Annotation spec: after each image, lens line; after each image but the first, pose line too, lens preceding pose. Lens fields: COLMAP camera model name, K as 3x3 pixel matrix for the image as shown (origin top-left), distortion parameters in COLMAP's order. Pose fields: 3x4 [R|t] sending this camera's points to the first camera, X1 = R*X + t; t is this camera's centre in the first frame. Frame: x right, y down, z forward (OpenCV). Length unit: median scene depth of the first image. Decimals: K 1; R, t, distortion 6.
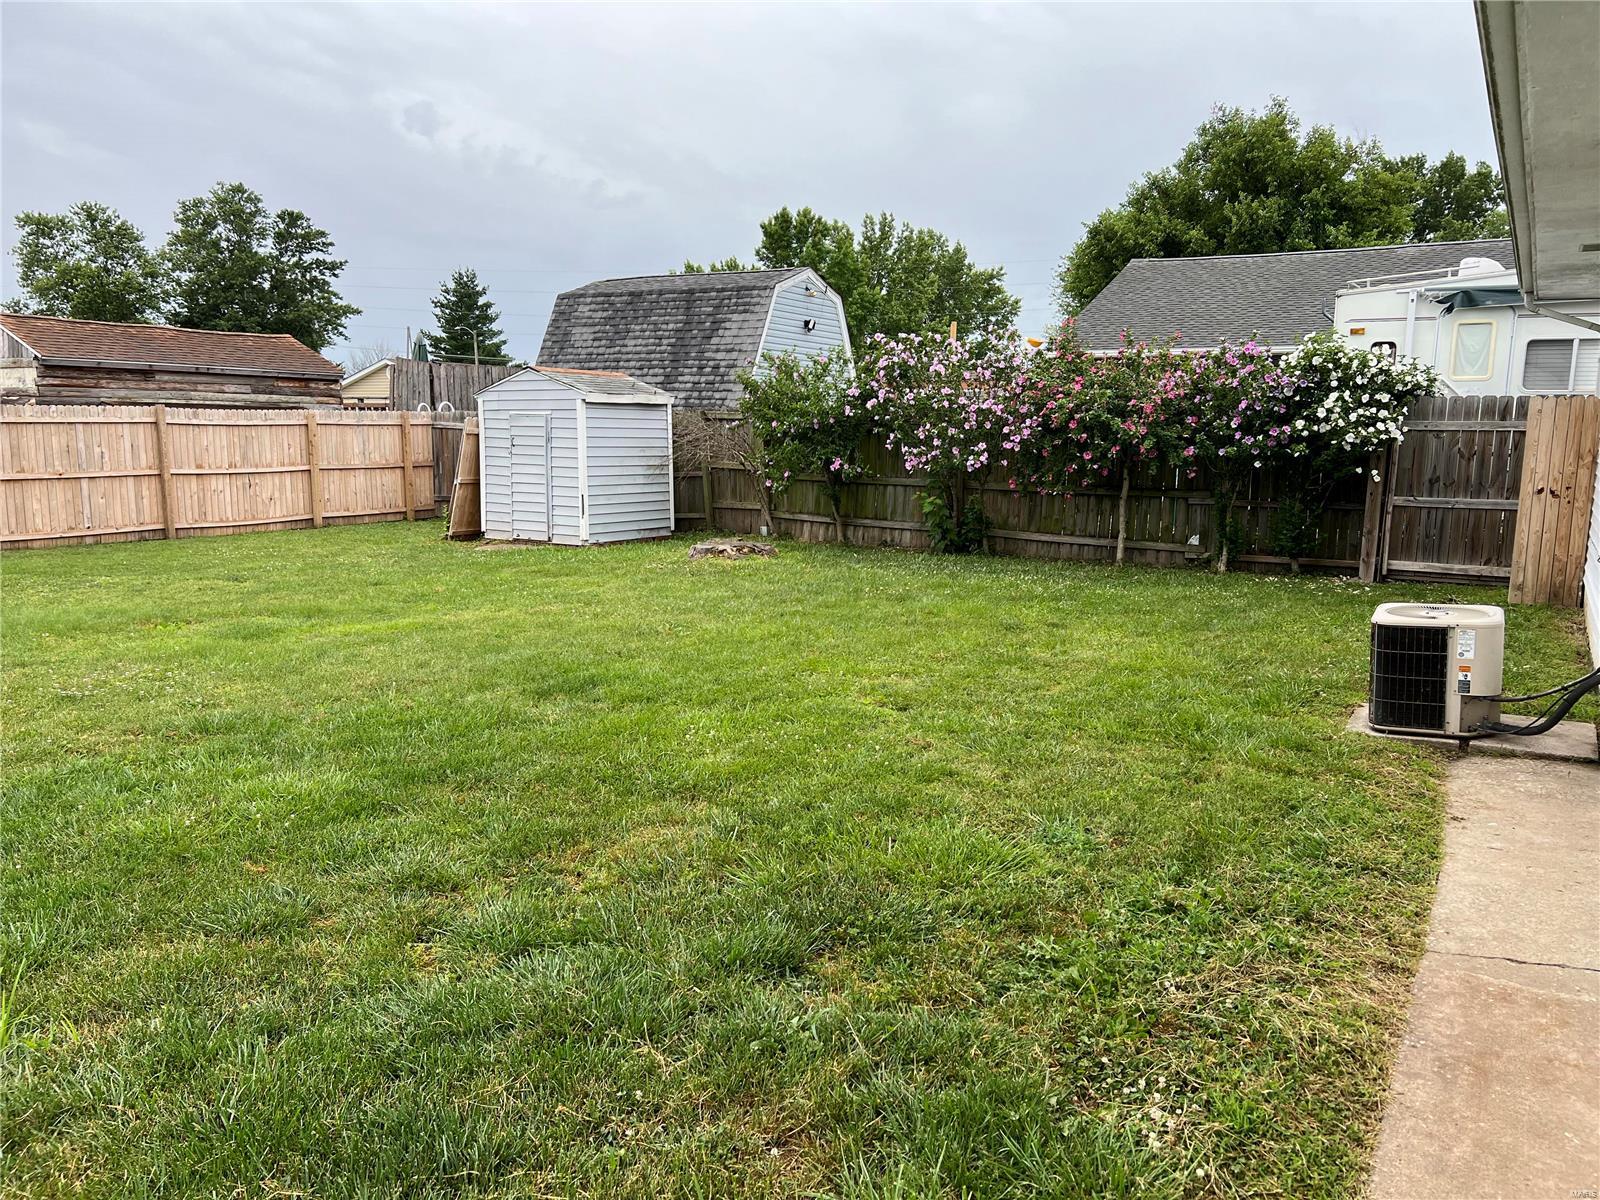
lens RADIAL K [[1182.7, 0, 800.0], [0, 1182.7, 600.0], [0, 0, 1]] dist [-0.006163, -0.012392]
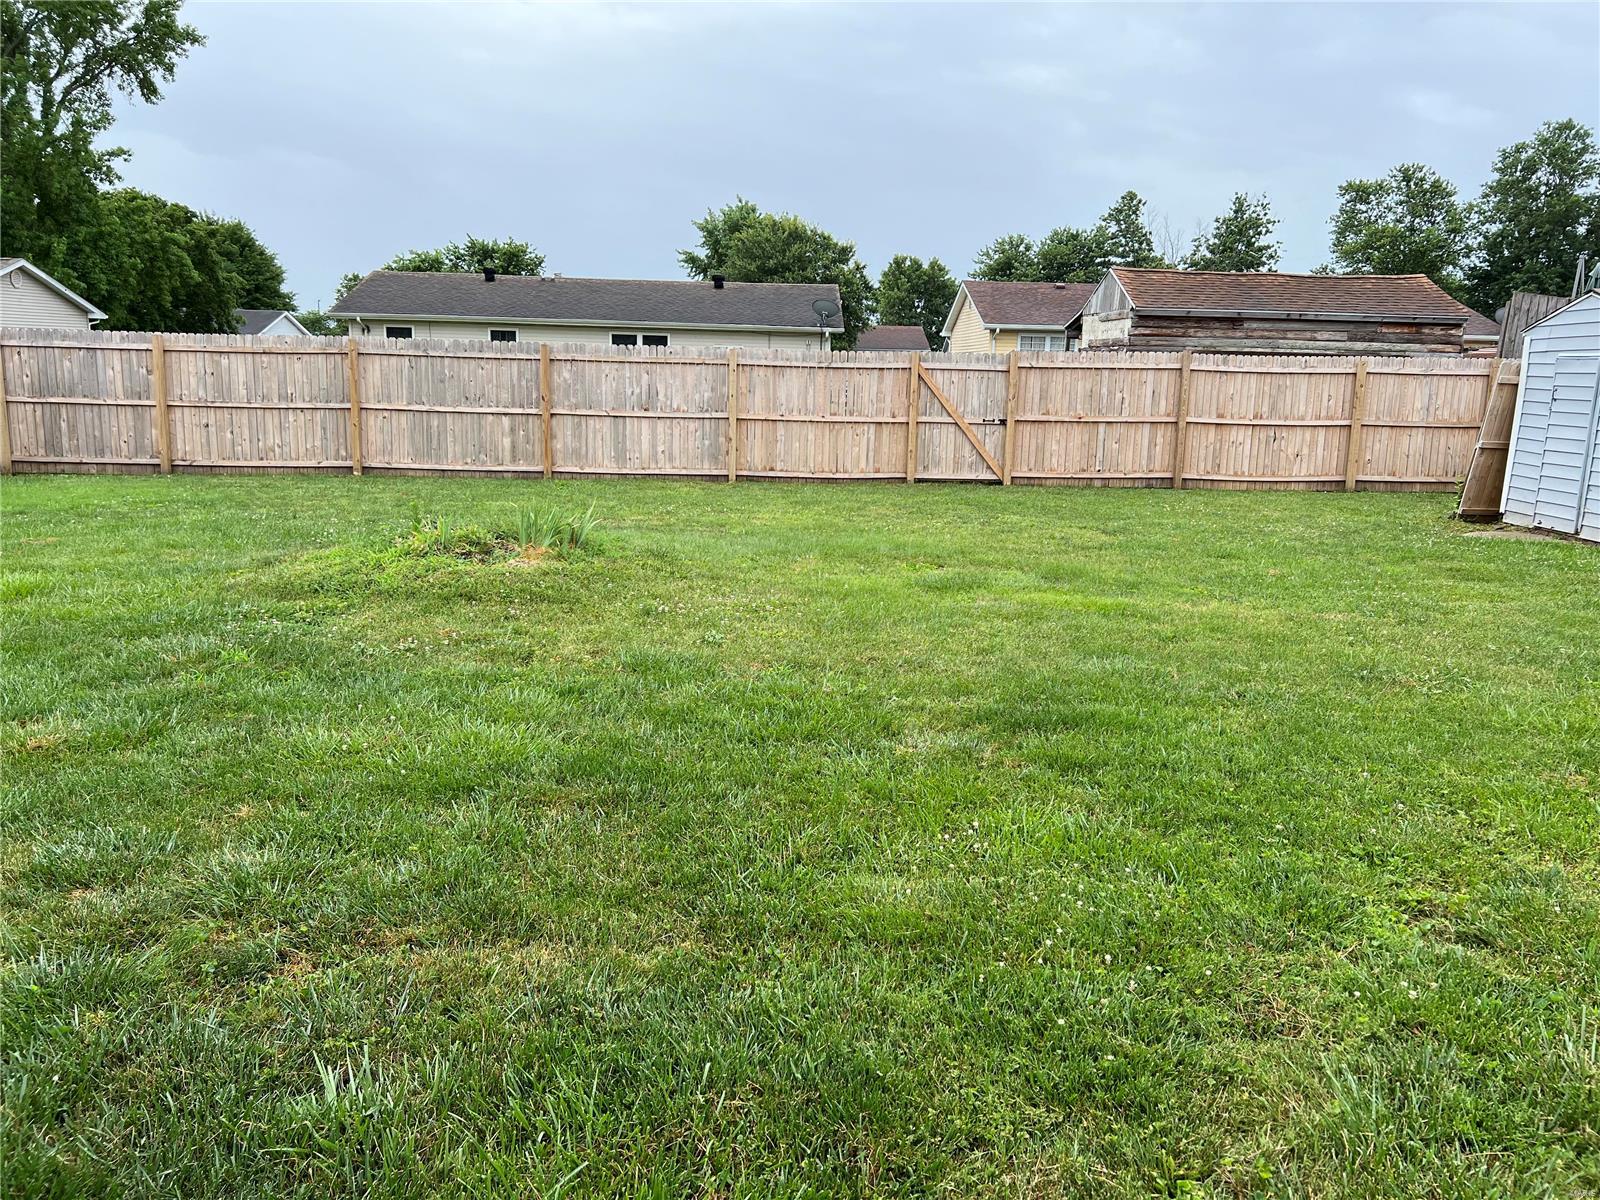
lens RADIAL K [[1182.7, 0, 800.0], [0, 1182.7, 600.0], [0, 0, 1]] dist [-0.006163, -0.012392]
pose [[0.538466, 0.159012, -0.827508, 0.107581], [-0.132000, 0.985827, 0.103541, -0.018462], [0.832244, 0.053478, 0.551824, 0.177656]]
